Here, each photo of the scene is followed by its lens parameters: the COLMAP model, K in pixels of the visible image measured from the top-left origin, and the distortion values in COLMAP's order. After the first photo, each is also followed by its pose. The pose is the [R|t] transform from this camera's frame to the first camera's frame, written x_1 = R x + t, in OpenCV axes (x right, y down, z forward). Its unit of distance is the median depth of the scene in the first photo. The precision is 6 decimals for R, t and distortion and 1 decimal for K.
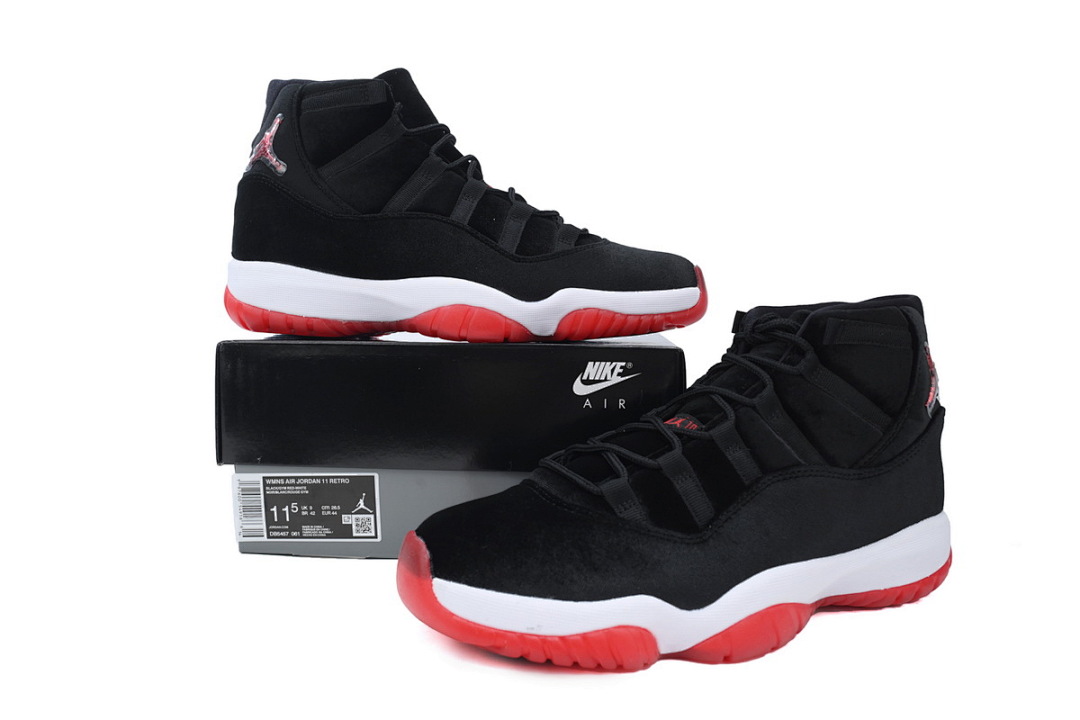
lens RADIAL K [[758.2, 0, 540.0], [0, 758.2, 360.0], [0, 0, 1]] dist [0.002096, 0.000094]
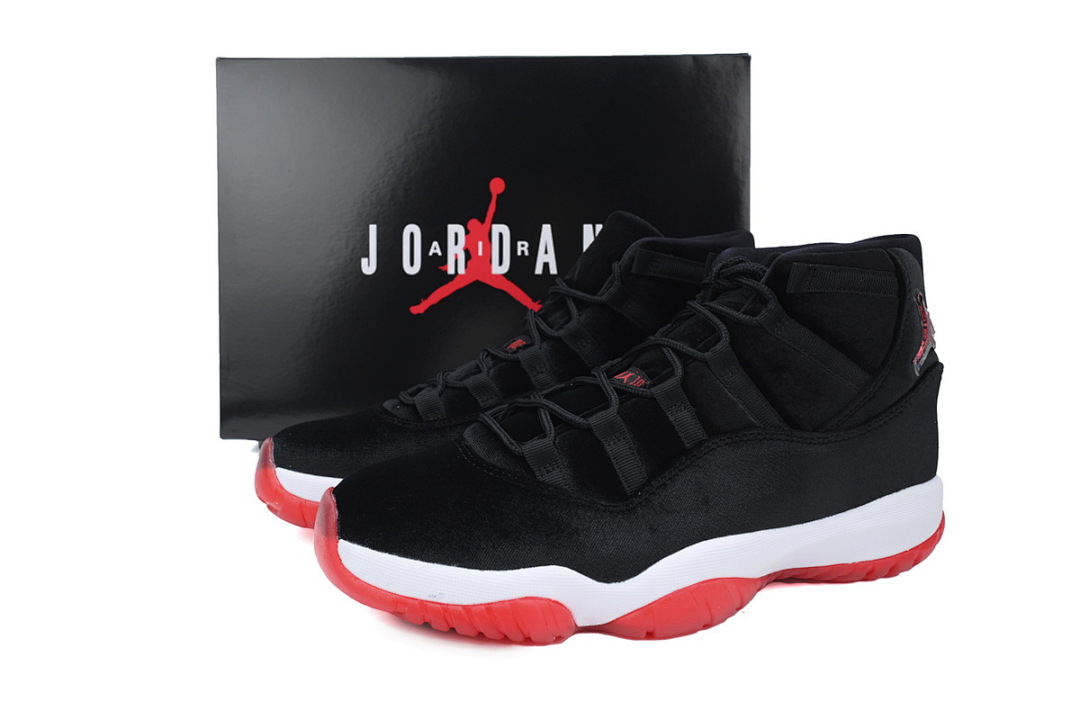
lens RADIAL K [[758.2, 0, 540.0], [0, 758.2, 360.0], [0, 0, 1]] dist [0.002096, 0.000094]
pose [[0.994678, 0.012298, -0.102294, 0.183806], [-0.003544, 0.996346, 0.085330, -0.017332], [0.102969, -0.084513, 0.991088, 0.087662]]
